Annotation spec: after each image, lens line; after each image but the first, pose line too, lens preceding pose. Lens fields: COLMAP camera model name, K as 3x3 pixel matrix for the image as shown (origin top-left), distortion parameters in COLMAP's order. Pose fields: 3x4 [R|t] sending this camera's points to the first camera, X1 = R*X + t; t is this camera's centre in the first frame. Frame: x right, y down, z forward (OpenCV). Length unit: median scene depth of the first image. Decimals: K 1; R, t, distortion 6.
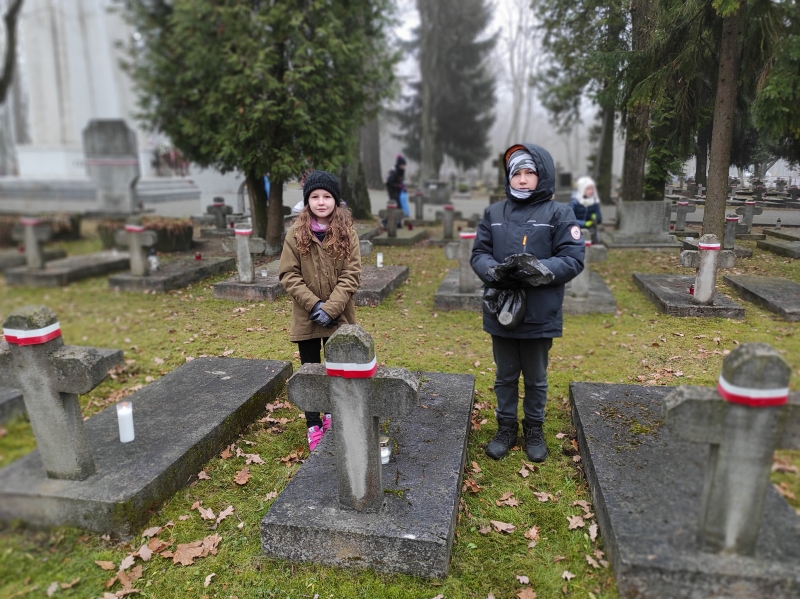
lens RADIAL K [[575.0, 0, 400.0], [0, 575.0, 299.5], [0, 0, 1]] dist [0.078814, -0.065335]
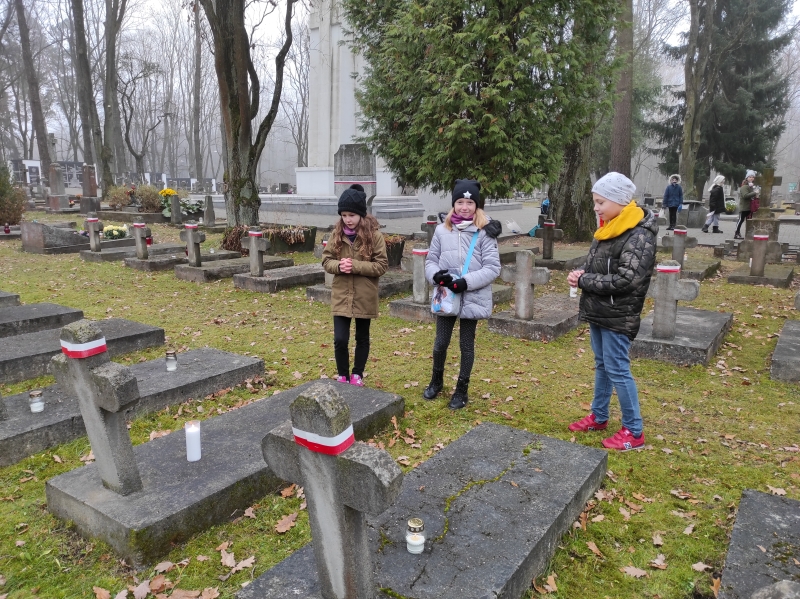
lens RADIAL K [[575.0, 0, 400.0], [0, 575.0, 299.5], [0, 0, 1]] dist [0.078814, -0.065335]
pose [[0.914279, 0.083107, -0.396468, 0.091433], [-0.094853, 0.995440, -0.010075, -0.021702], [0.393823, 0.046817, 0.917993, 0.084743]]
